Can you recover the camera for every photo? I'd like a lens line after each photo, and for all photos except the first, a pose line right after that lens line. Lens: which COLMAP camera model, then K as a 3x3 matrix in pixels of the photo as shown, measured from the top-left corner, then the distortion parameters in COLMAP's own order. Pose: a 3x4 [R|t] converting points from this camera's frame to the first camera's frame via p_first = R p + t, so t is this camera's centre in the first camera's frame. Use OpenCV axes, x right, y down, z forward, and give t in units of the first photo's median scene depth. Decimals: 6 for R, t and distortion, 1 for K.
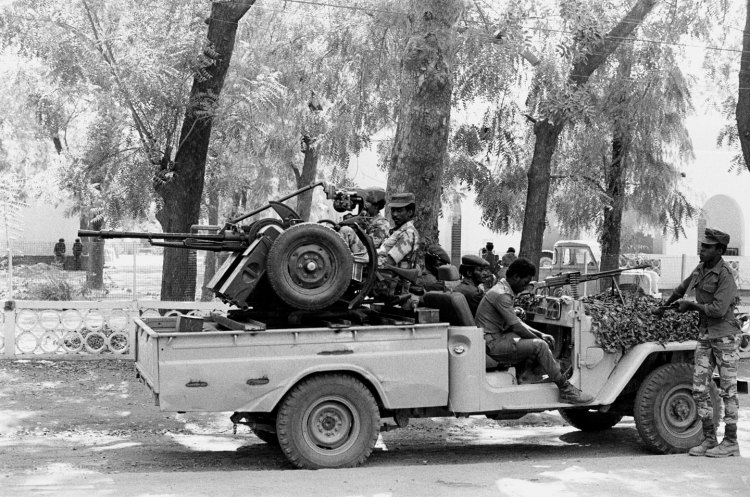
lens RADIAL K [[1085.7, 0, 375.0], [0, 1085.7, 248.5], [0, 0, 1]] dist [-0.129041, -0.020804]
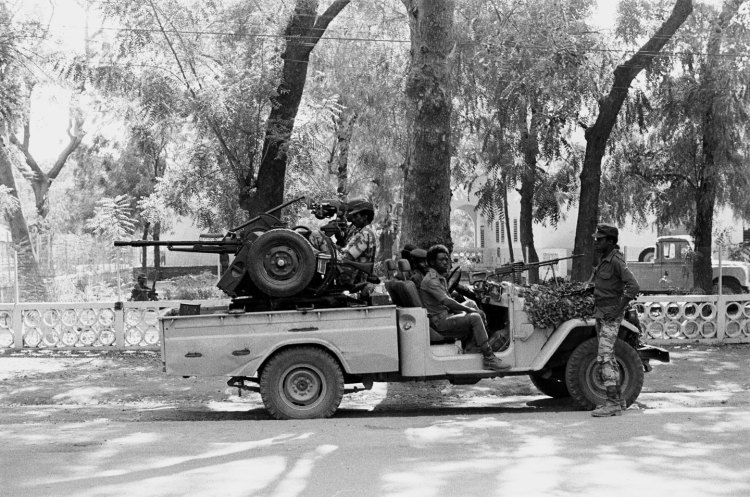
lens RADIAL K [[1085.7, 0, 375.0], [0, 1085.7, 248.5], [0, 0, 1]] dist [-0.129041, -0.020804]
pose [[0.984713, -0.030990, -0.171407, 0.257410], [0.030362, 0.999519, -0.006281, 0.010314], [0.171519, 0.000980, 0.985180, -0.236194]]
